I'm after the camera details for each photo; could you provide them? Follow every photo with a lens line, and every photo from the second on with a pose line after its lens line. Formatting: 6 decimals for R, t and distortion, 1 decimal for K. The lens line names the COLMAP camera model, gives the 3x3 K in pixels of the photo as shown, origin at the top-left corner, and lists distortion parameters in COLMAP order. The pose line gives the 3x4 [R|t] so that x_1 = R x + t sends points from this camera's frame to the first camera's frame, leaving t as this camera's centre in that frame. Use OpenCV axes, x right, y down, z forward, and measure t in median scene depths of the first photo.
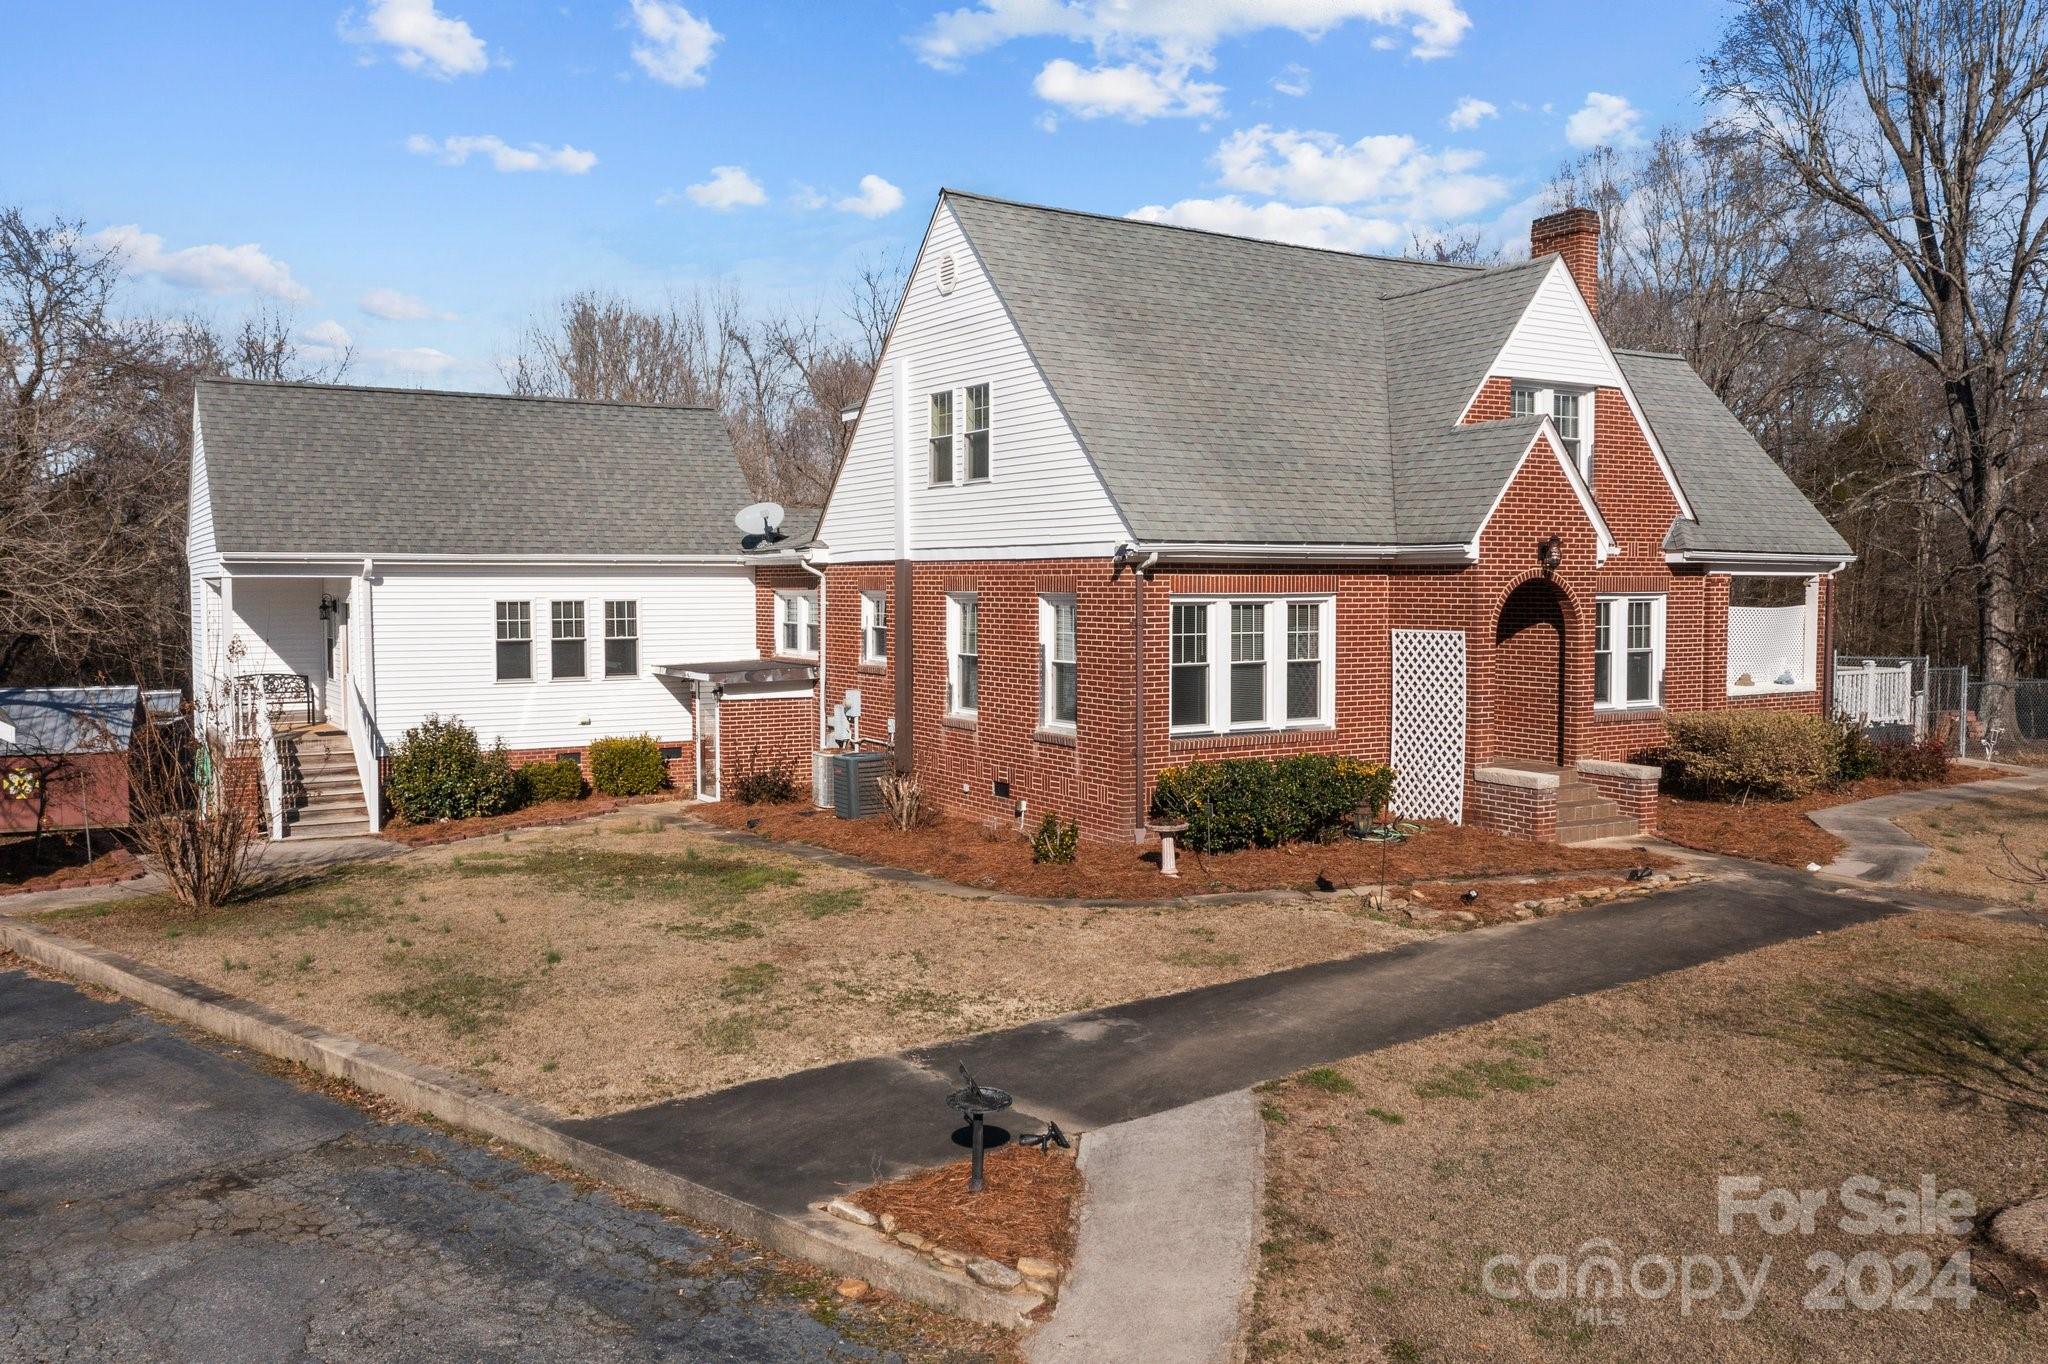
lens RADIAL K [[1635.1, 0, 1024.0], [0, 1635.1, 682.0], [0, 0, 1]] dist [0.000658, 0.002999]
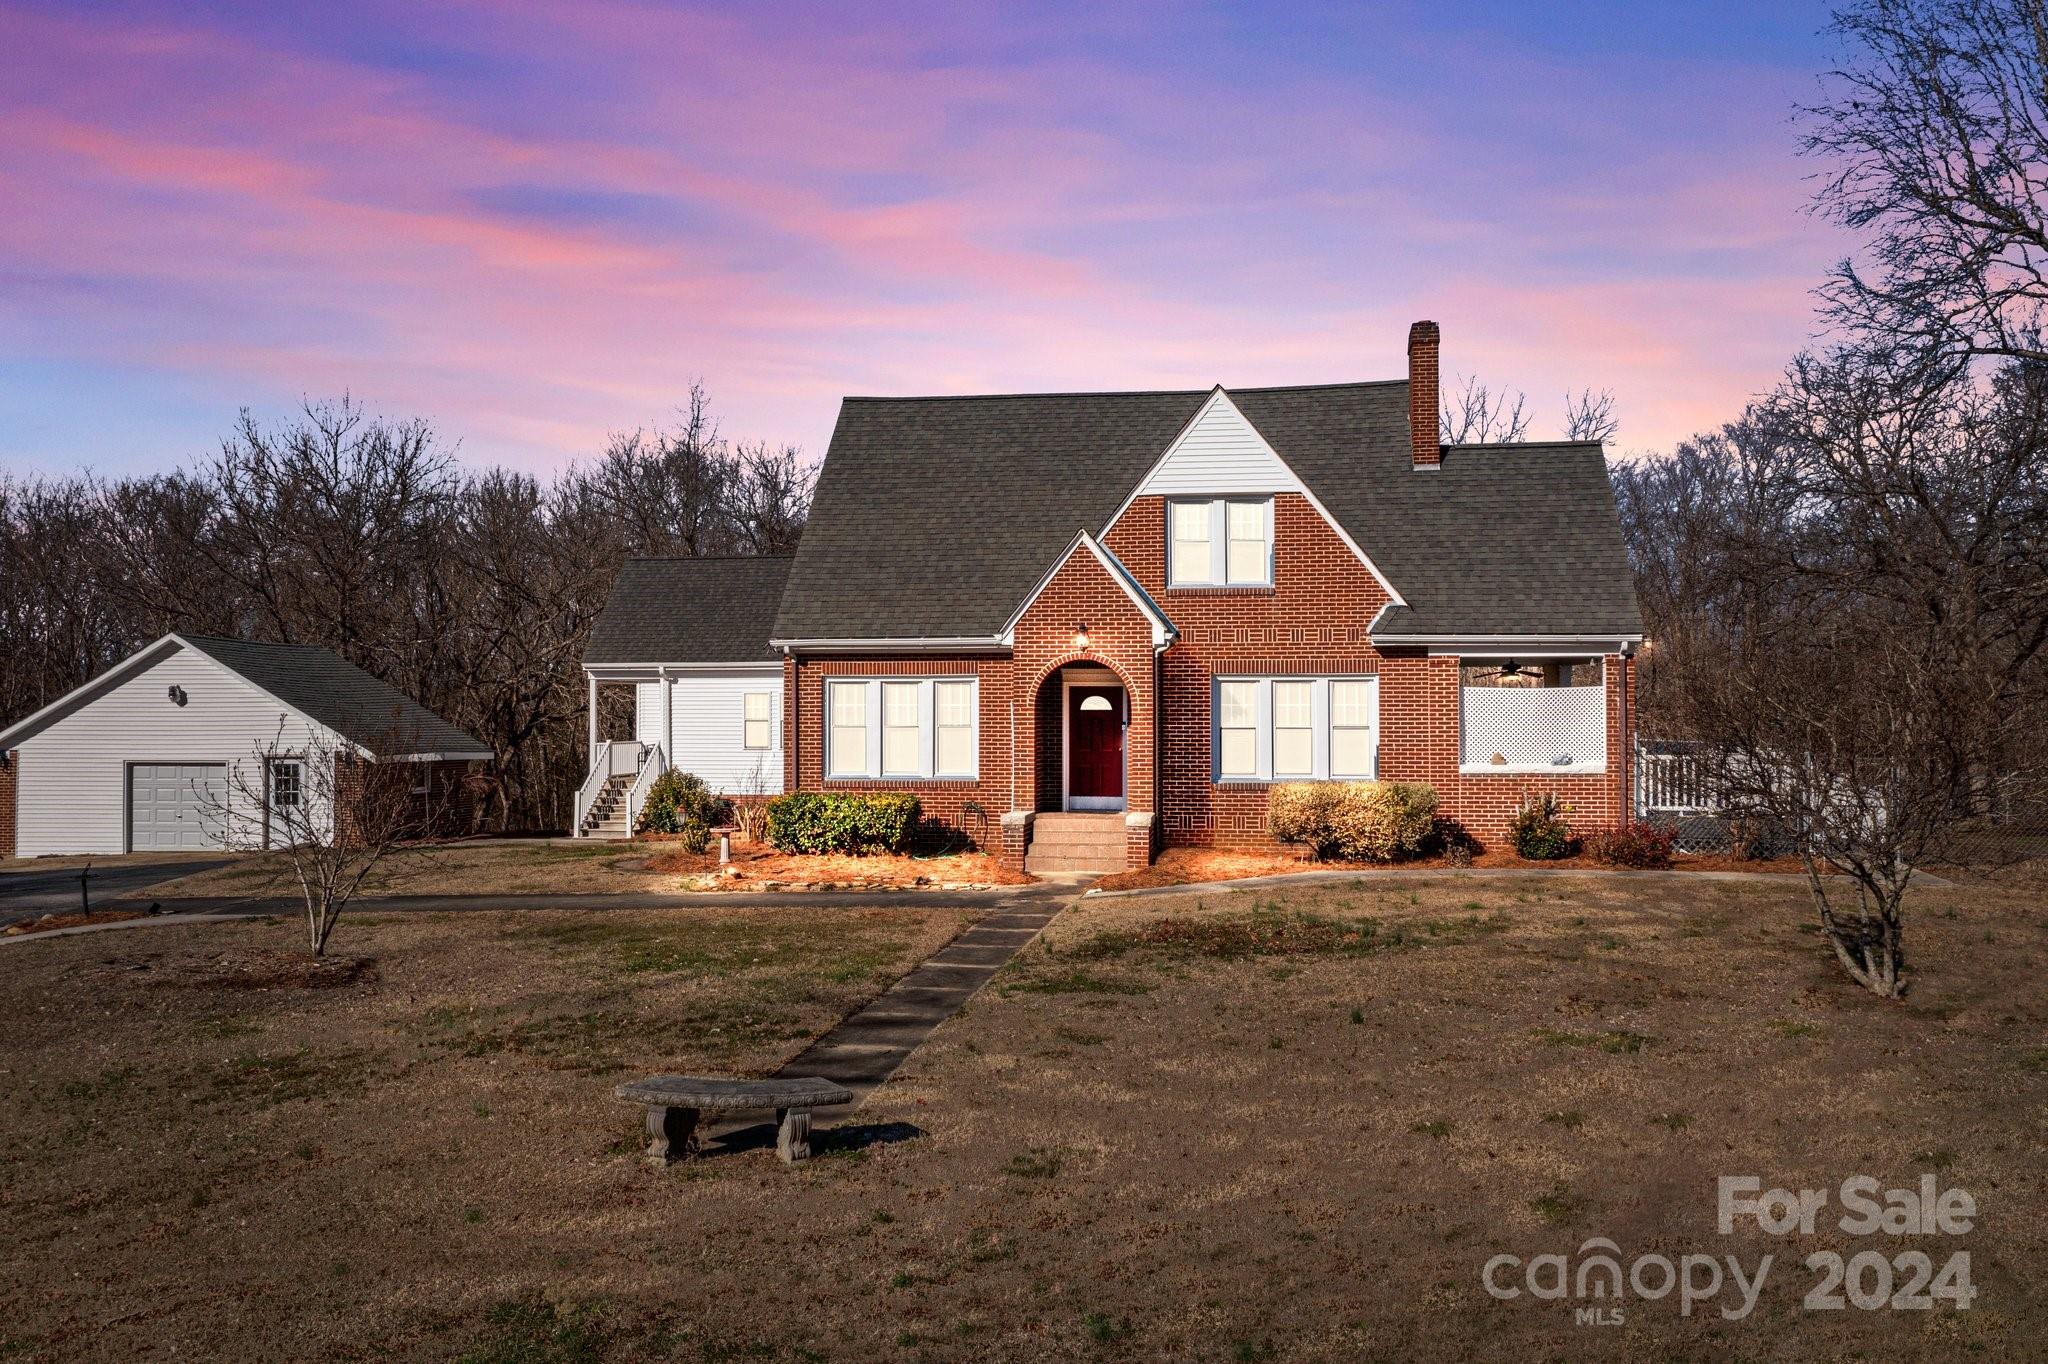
lens RADIAL K [[1635.1, 0, 1024.0], [0, 1635.1, 682.0], [0, 0, 1]] dist [0.000658, 0.002999]
pose [[0.762044, -0.013229, -0.647390, 0.873941], [-0.038355, 0.997114, -0.065522, 0.028815], [0.646388, 0.074761, 0.759337, 0.030712]]
